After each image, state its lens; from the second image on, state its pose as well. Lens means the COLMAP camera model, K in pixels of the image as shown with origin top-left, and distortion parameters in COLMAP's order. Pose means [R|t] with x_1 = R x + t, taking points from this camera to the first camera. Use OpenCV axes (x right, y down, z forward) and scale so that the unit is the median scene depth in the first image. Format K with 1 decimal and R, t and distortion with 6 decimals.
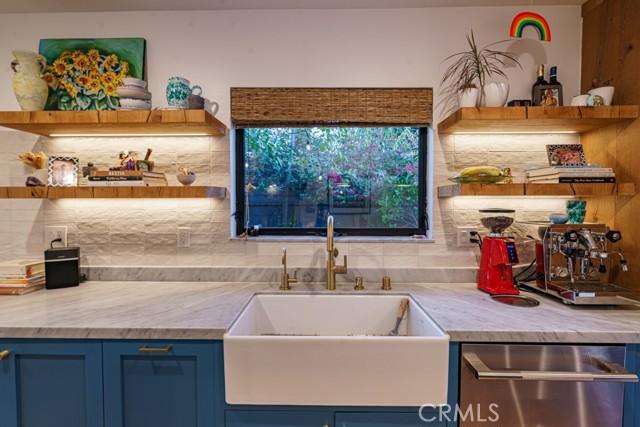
lens RADIAL K [[300.0, 0, 316.6], [0, 300.0, 211.2], [0, 0, 1]] dist [-0.001458, 0.006487]
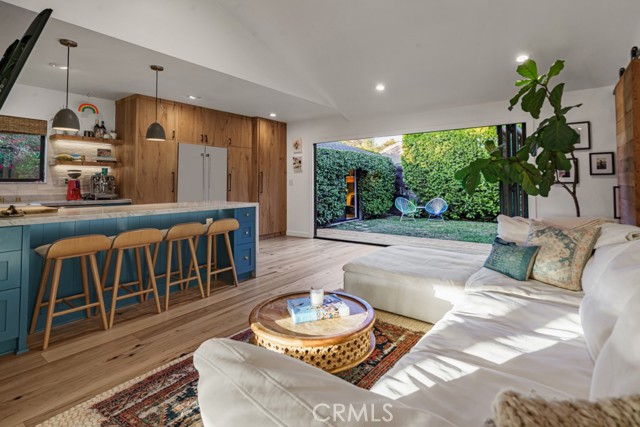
lens RADIAL K [[320.4, 0, 334.0], [0, 320.4, 170.4], [0, 0, 1]] dist [0.012622, -0.000471]
pose [[0.565136, 0.032073, 0.824374, -0.457420], [0.024251, 0.998166, -0.055459, 0.197692], [-0.824641, 0.051334, 0.563322, -2.407475]]
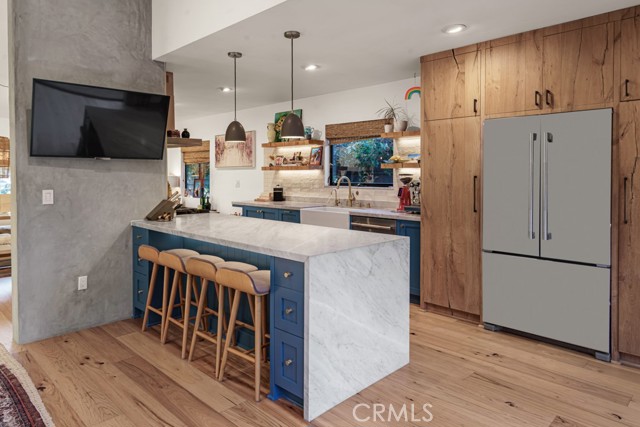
lens RADIAL K [[418.6, 0, 306.4], [0, 418.6, 180.3], [0, 0, 1]] dist [0.006082, 0.002206]
pose [[0.712719, 0.011177, -0.701360, 2.065408], [-0.016829, 0.999858, -0.001167, 0.051215], [0.701248, 0.012635, 0.712806, -1.594373]]
